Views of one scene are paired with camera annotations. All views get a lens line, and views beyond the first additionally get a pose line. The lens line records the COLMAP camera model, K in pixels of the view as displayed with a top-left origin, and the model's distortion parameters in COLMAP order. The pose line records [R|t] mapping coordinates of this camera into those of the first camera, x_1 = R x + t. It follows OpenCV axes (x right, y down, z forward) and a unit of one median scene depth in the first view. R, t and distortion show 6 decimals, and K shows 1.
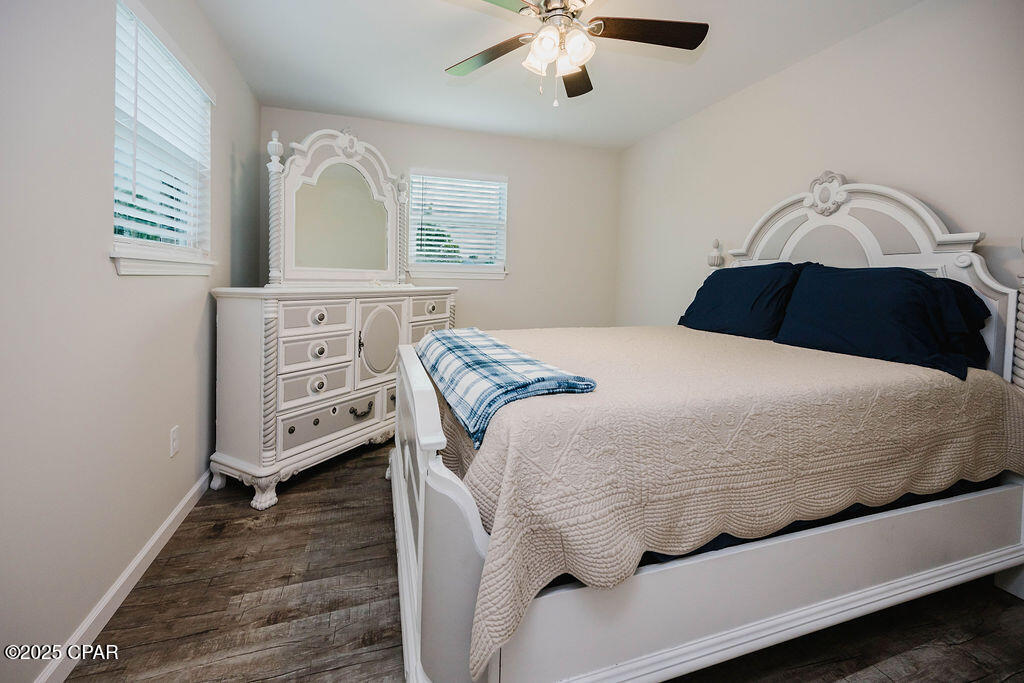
lens RADIAL K [[414.2, 0, 532.7], [0, 414.2, 336.7], [0, 0, 1]] dist [-0.000335, -0.000263]
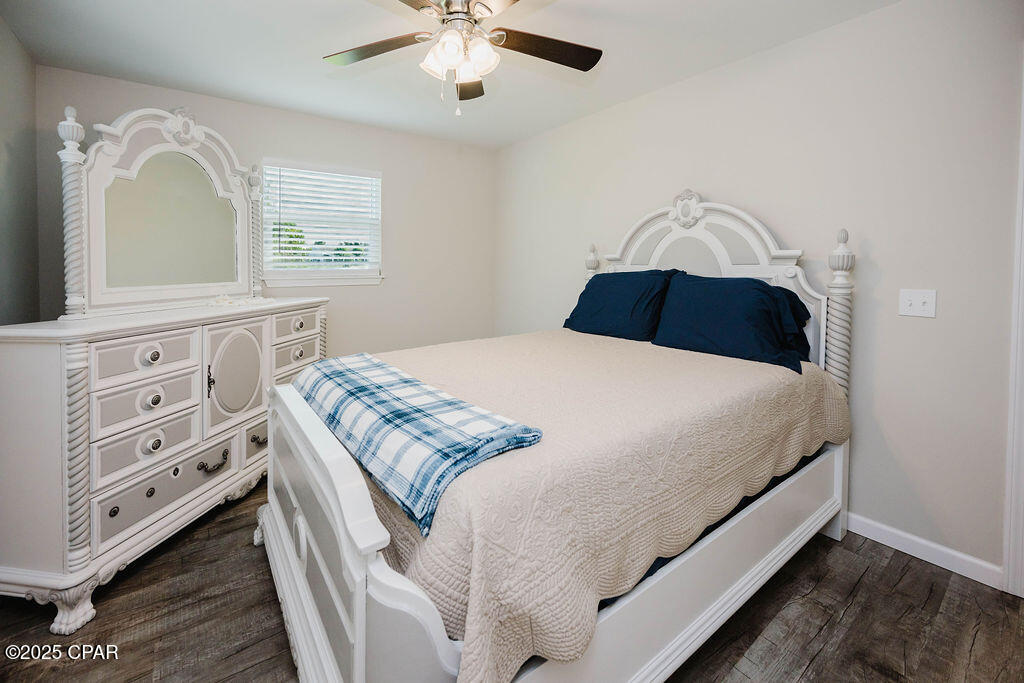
lens RADIAL K [[420.1, 0, 512.2], [0, 420.1, 315.3], [0, 0, 1]] dist [-0.000407, -0.000269]
pose [[0.954114, -0.041352, 0.296574, -0.110963], [0.043450, 0.999055, -0.000483, -0.094125], [-0.296274, 0.013347, 0.955010, 0.068250]]
